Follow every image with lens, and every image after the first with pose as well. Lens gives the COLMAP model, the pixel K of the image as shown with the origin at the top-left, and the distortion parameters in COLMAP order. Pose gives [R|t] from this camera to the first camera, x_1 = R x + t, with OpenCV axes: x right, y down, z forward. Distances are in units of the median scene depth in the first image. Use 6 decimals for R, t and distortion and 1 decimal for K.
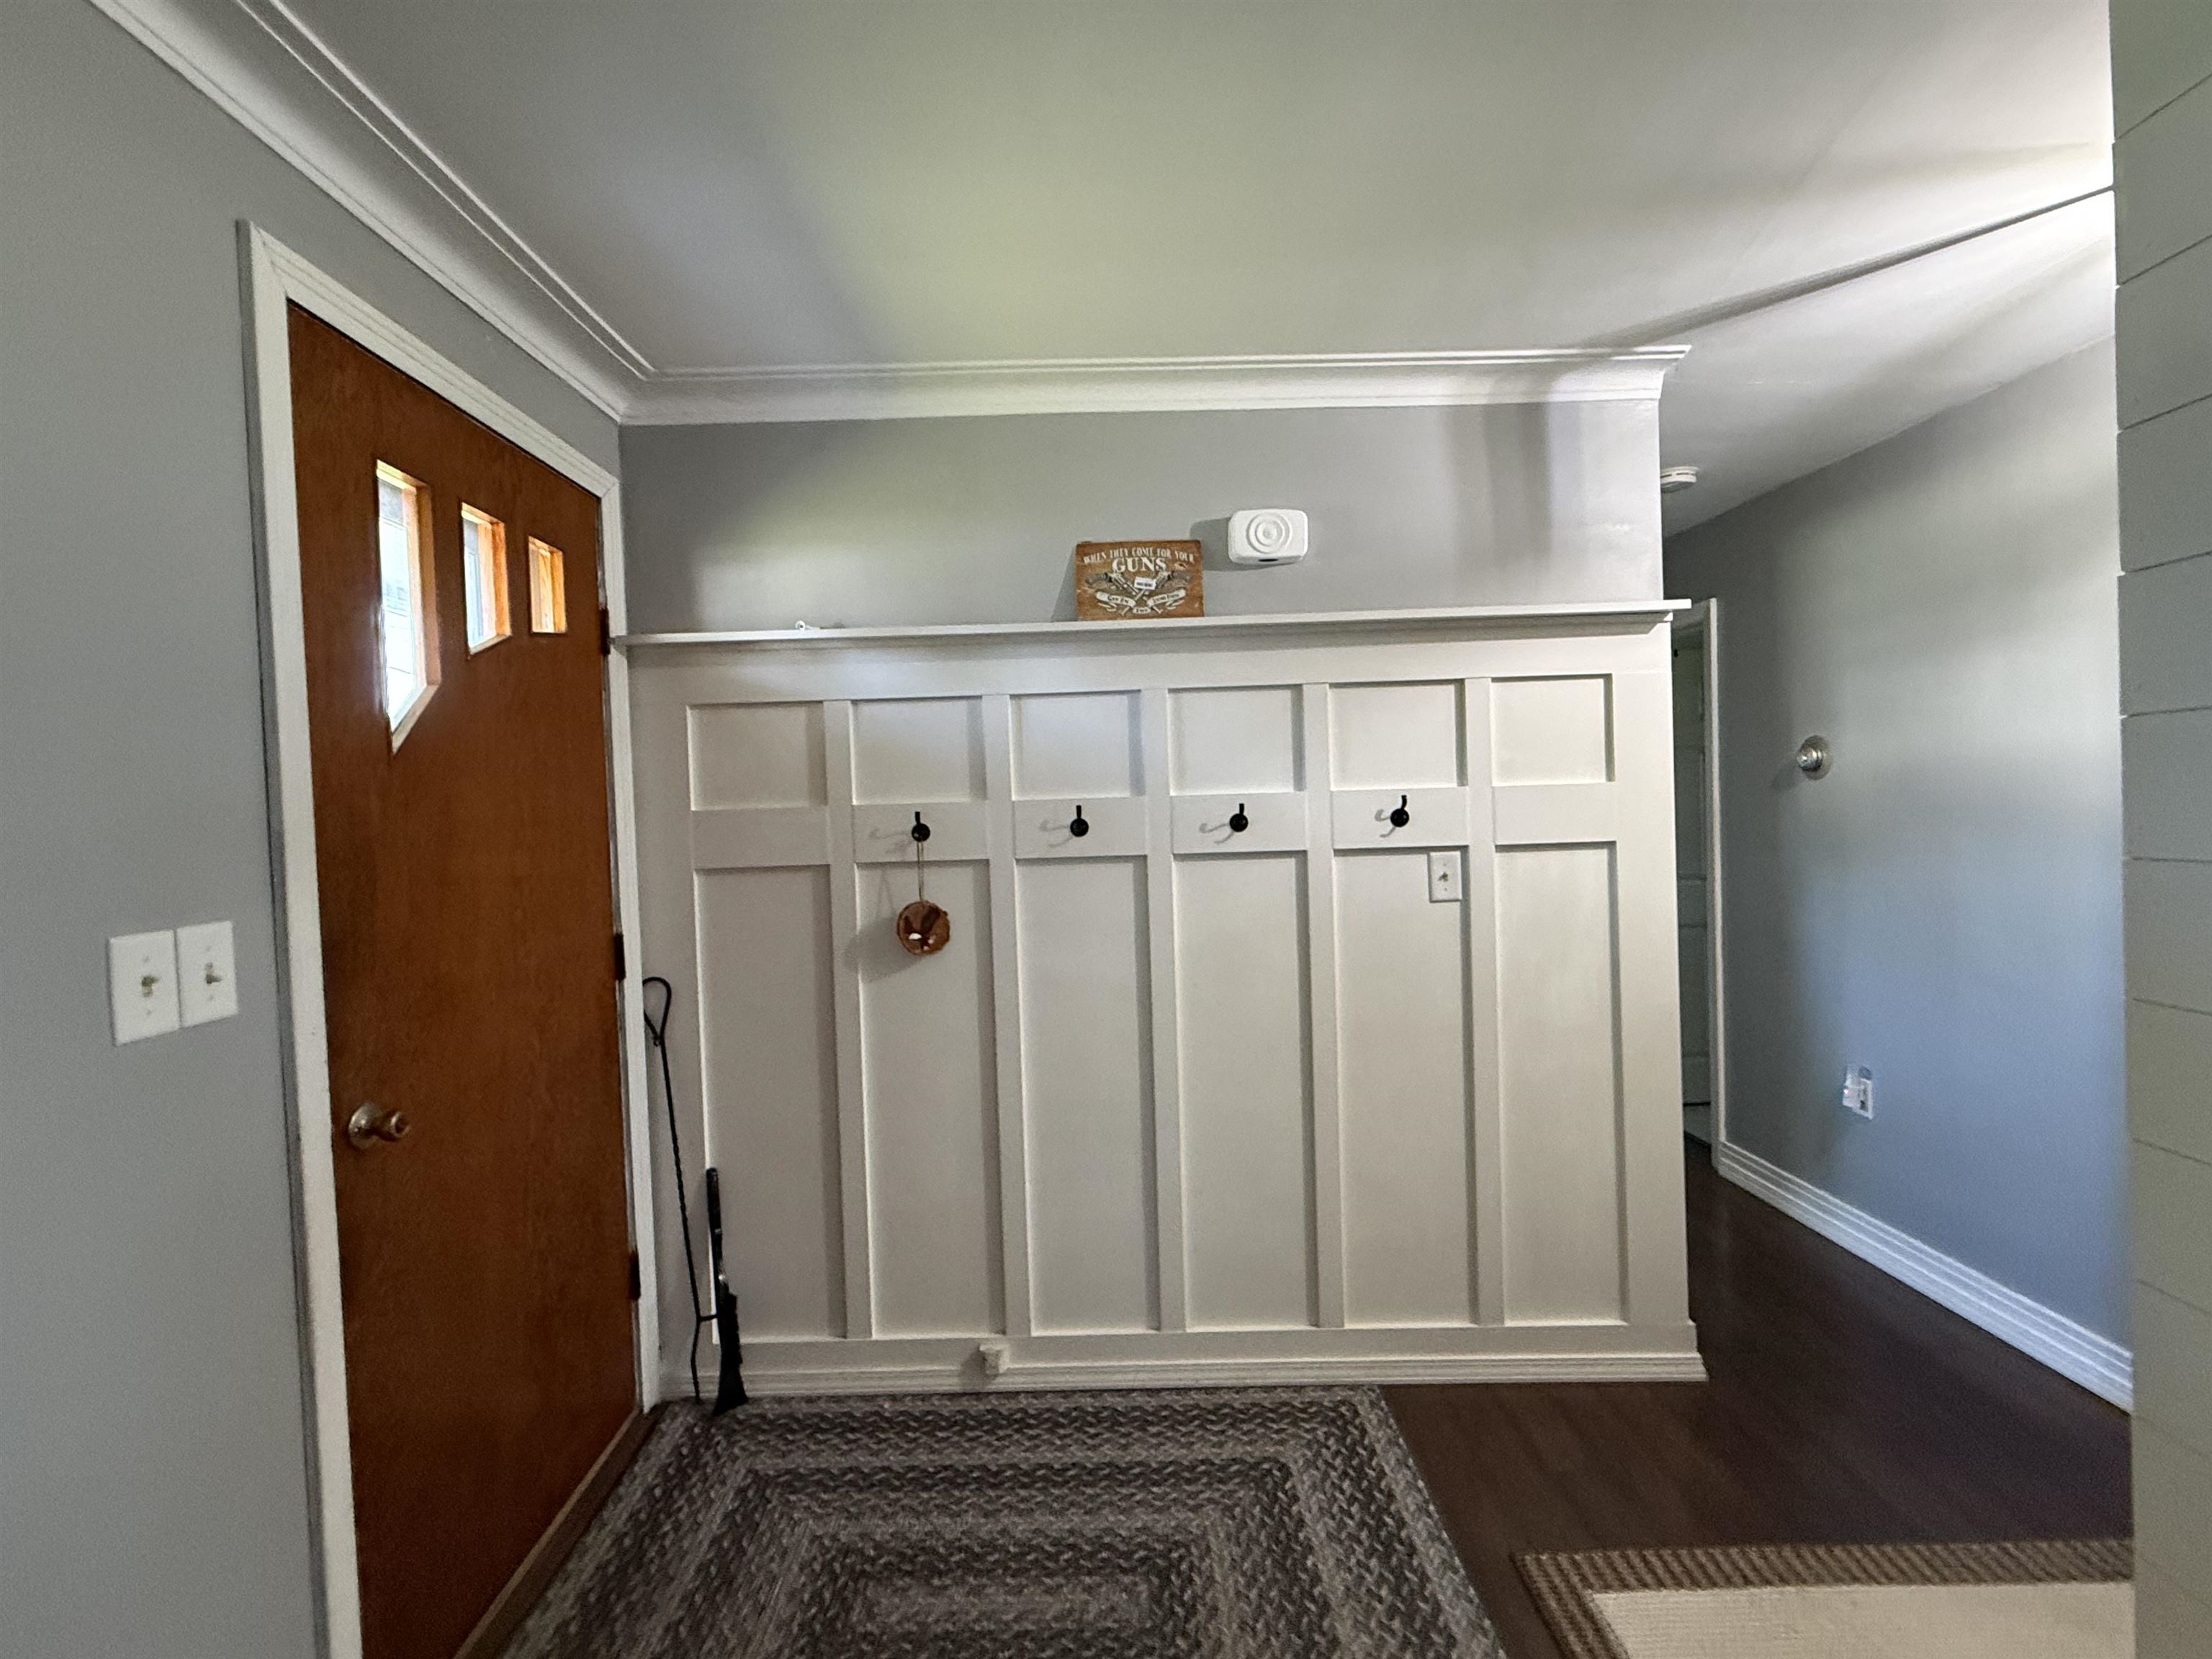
lens RADIAL K [[981.9, 0, 1100.6], [0, 981.9, 834.0], [0, 0, 1]] dist [0.002111, -0.000748]
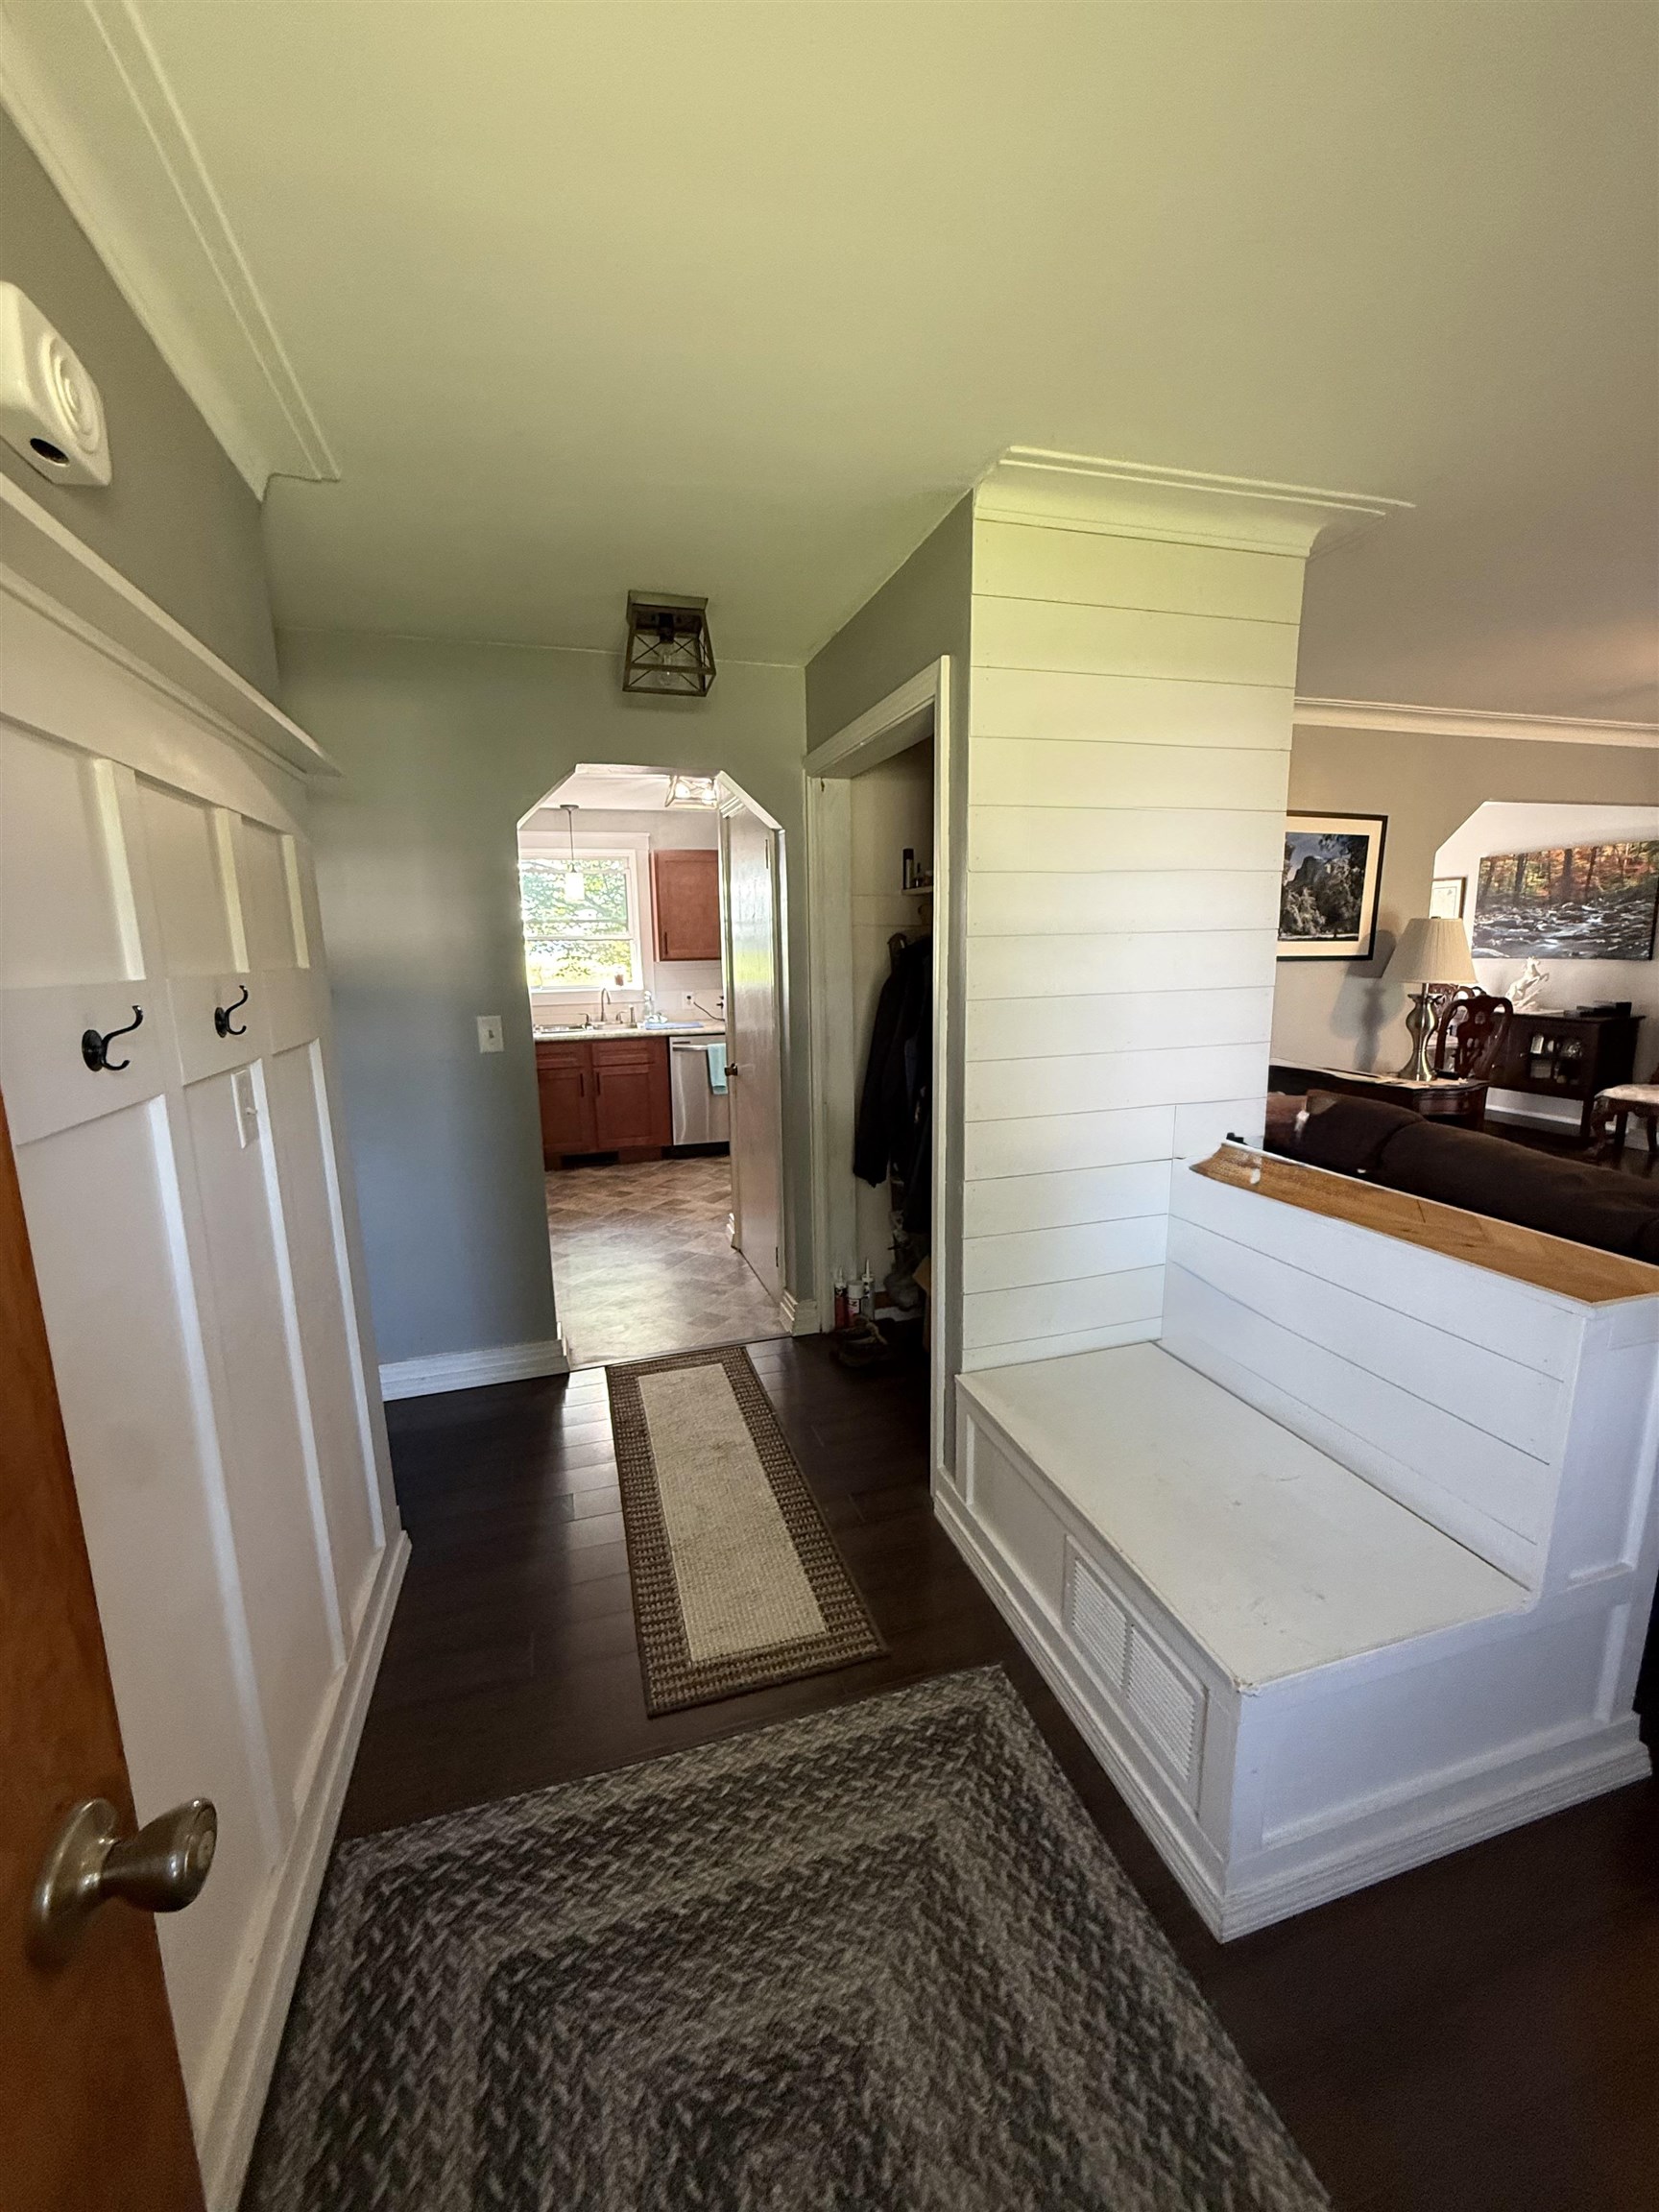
lens RADIAL K [[884.6, 0, 831.8], [0, 884.6, 1098.4], [0, 0, 1]] dist [-0.000493, 0.001077]
pose [[-0.295535, -0.131707, 0.946210, -0.438906], [0.055541, 0.986407, 0.154649, -0.046166], [-0.953716, 0.098257, -0.284203, 1.014084]]
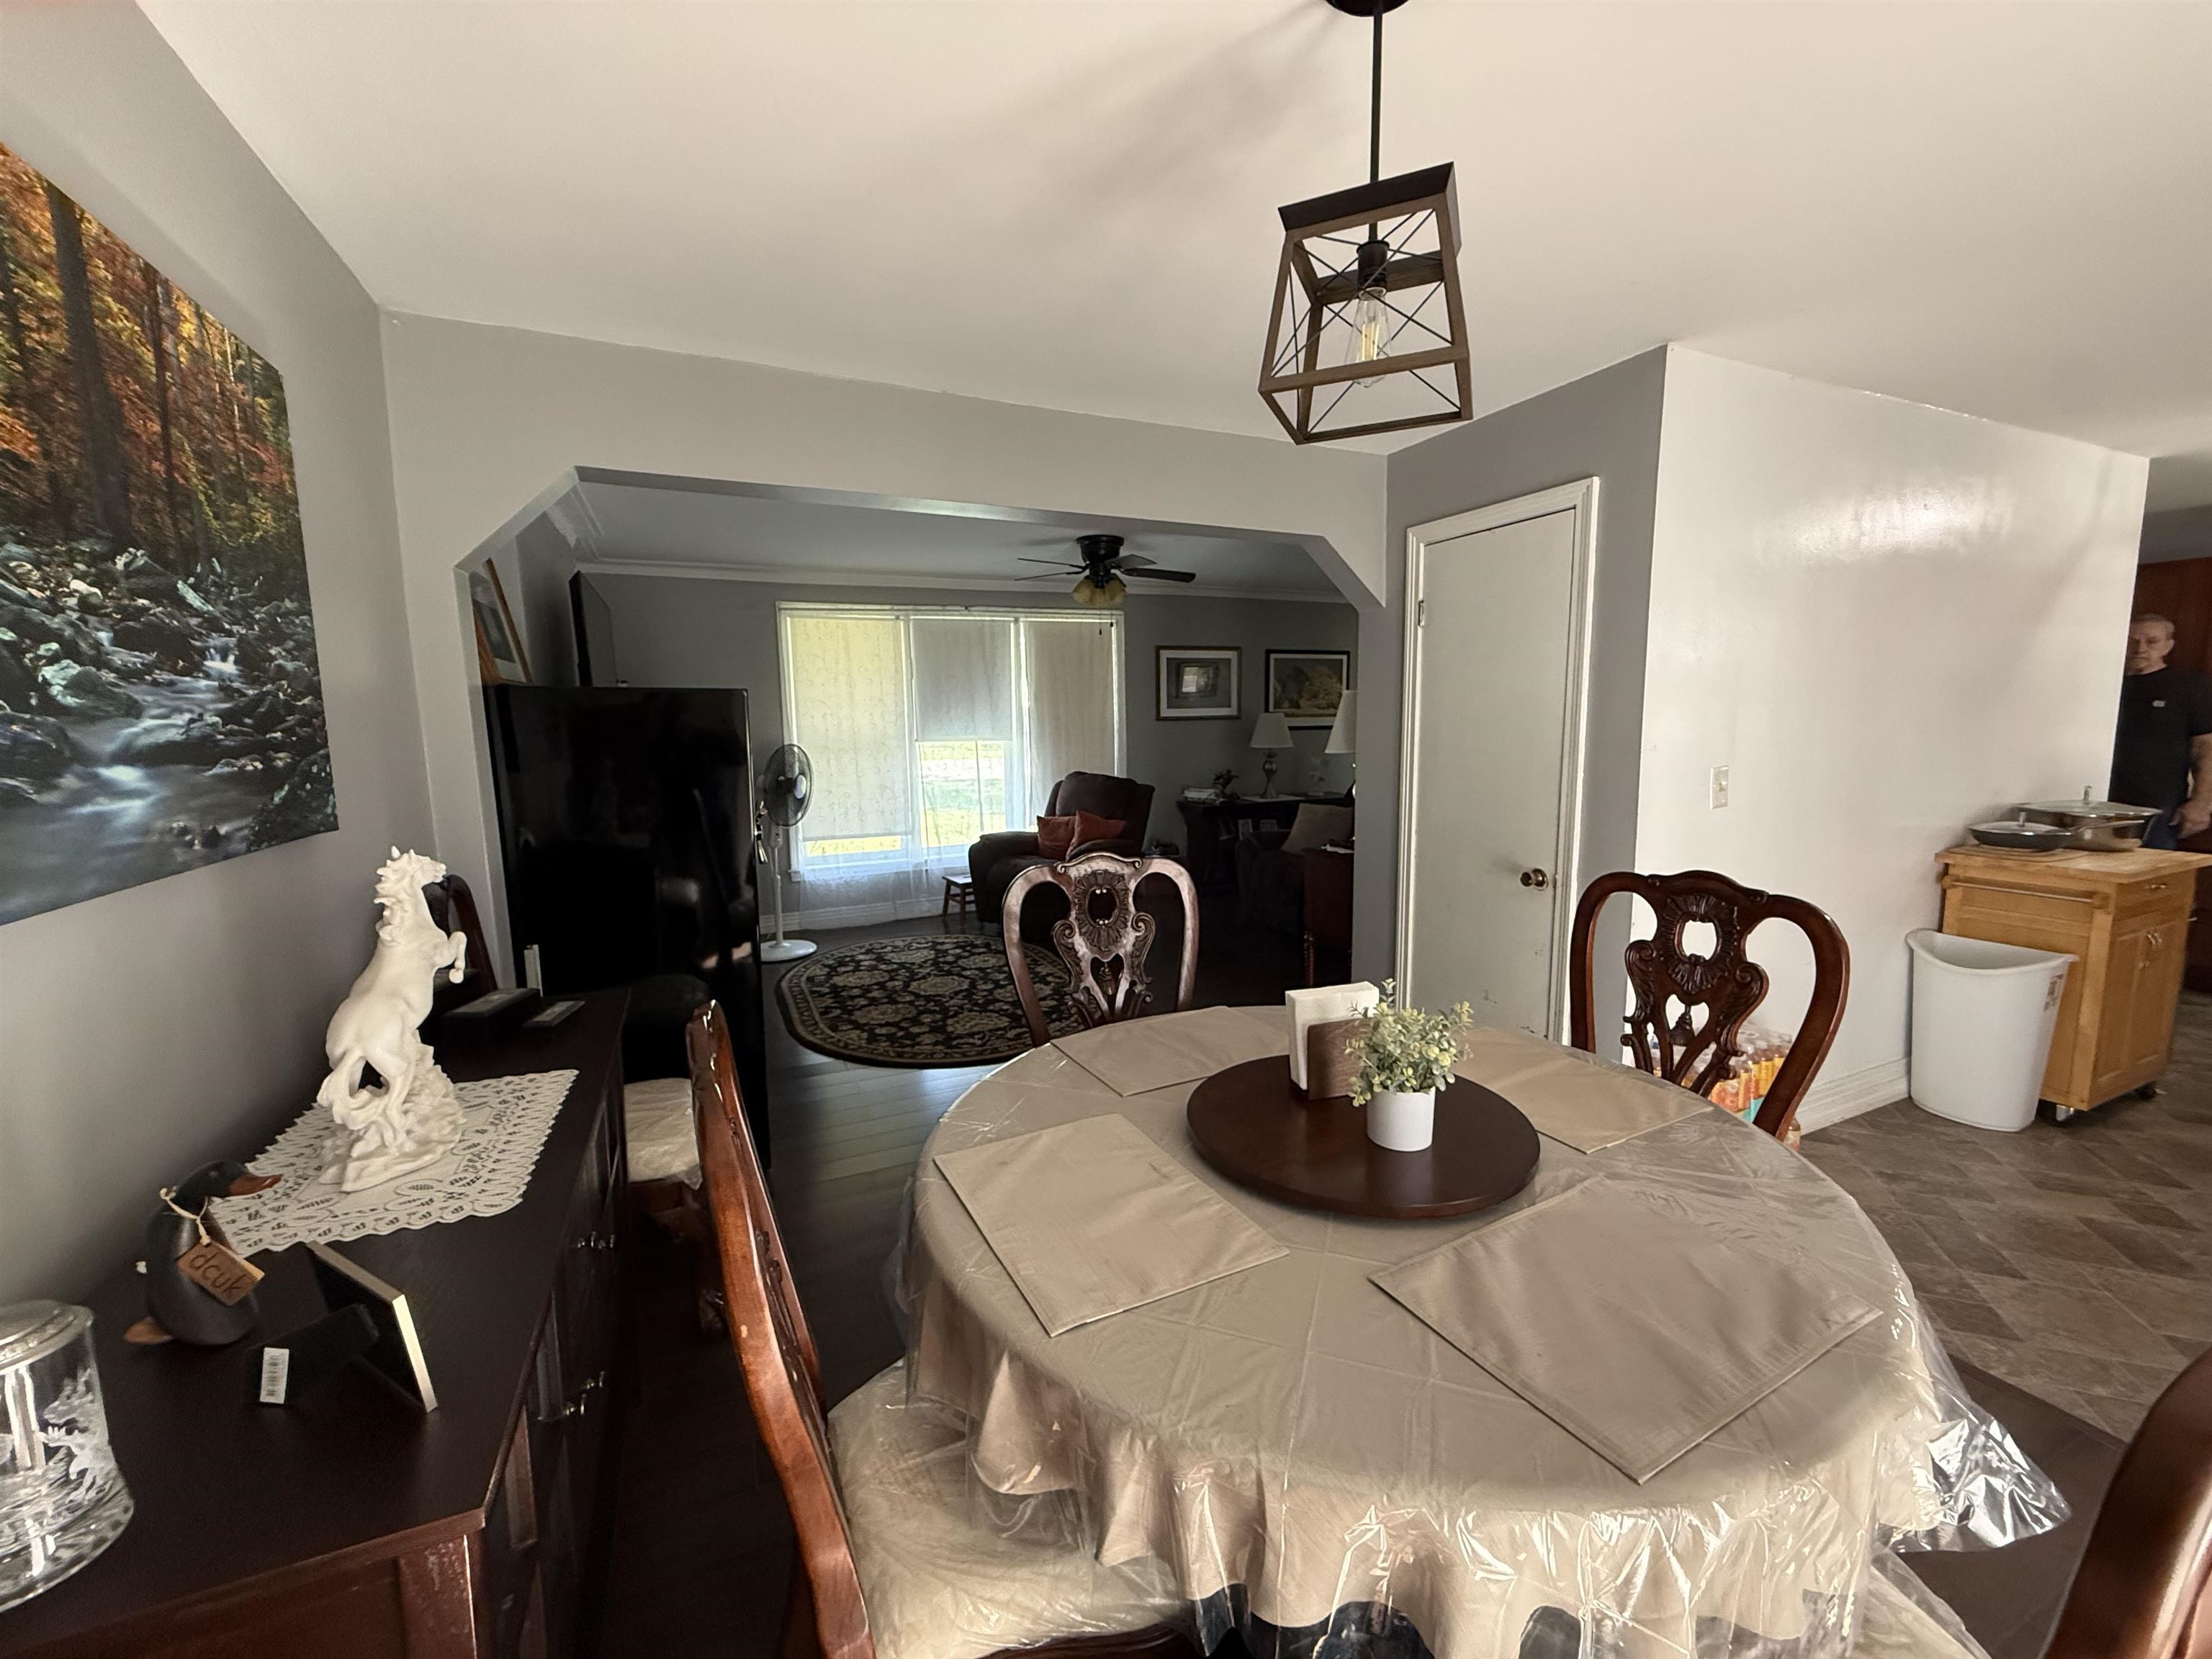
lens RADIAL K [[884.6, 0, 1102.4], [0, 884.6, 828.5], [0, 0, 1]] dist [-0.000493, 0.001077]
pose [[0.408396, 0.138495, -0.902237, 2.792589], [-0.021042, 0.989588, 0.142379, -0.020327], [0.912562, -0.039162, 0.407059, -2.348736]]
